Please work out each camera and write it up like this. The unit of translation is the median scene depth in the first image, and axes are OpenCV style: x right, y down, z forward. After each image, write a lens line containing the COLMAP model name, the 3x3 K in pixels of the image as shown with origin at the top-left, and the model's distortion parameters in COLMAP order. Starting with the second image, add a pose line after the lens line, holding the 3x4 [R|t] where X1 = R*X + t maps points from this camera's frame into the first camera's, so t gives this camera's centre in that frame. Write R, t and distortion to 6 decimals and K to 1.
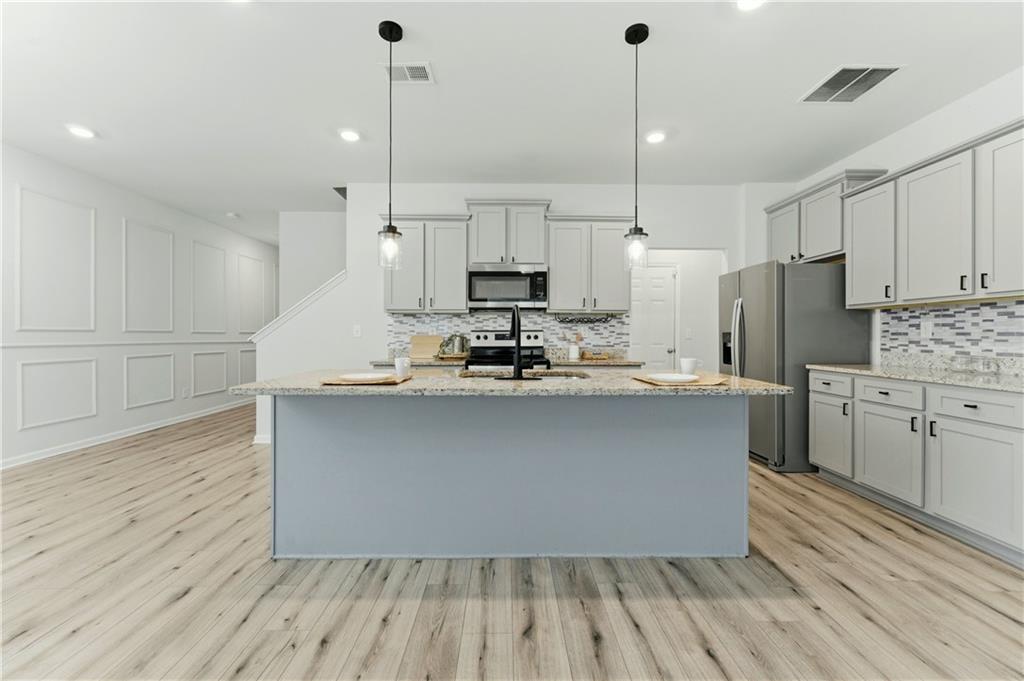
lens RADIAL K [[415.7, 0, 510.1], [0, 415.7, 334.9], [0, 0, 1]] dist [-0.000187, 0.000111]
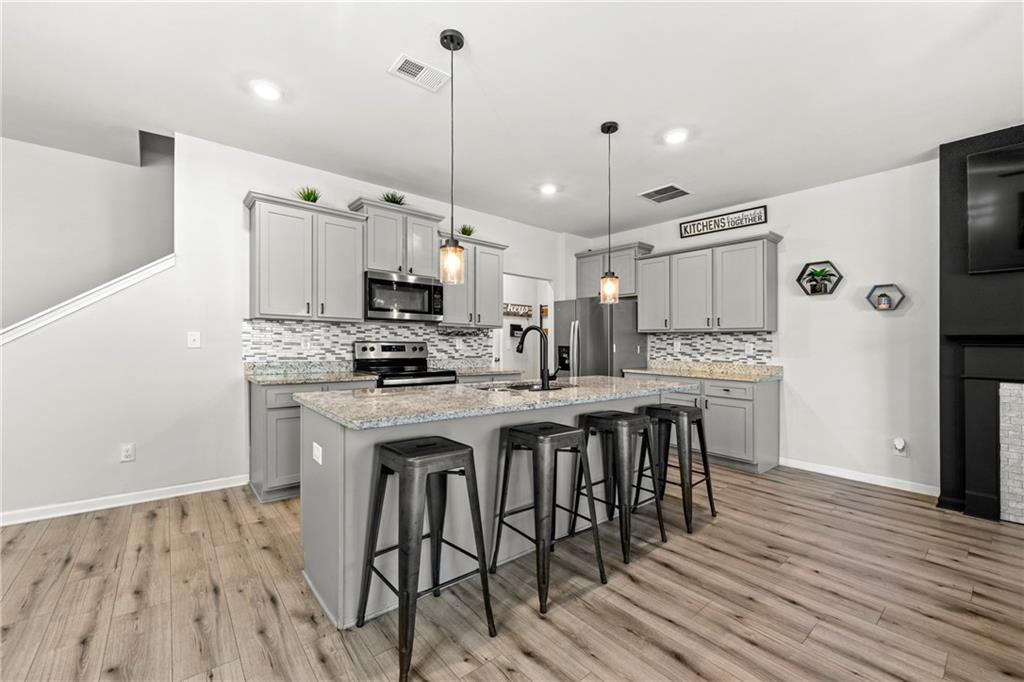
lens RADIAL K [[416.7, 0, 512.0], [0, 416.7, 341.0], [0, 0, 1]] dist [-0.000402, 0.000044]
pose [[0.774809, 0.015411, 0.632008, -0.506368], [-0.014794, 0.999871, -0.006244, -0.013312], [-0.632023, -0.004512, 0.774937, 0.101202]]
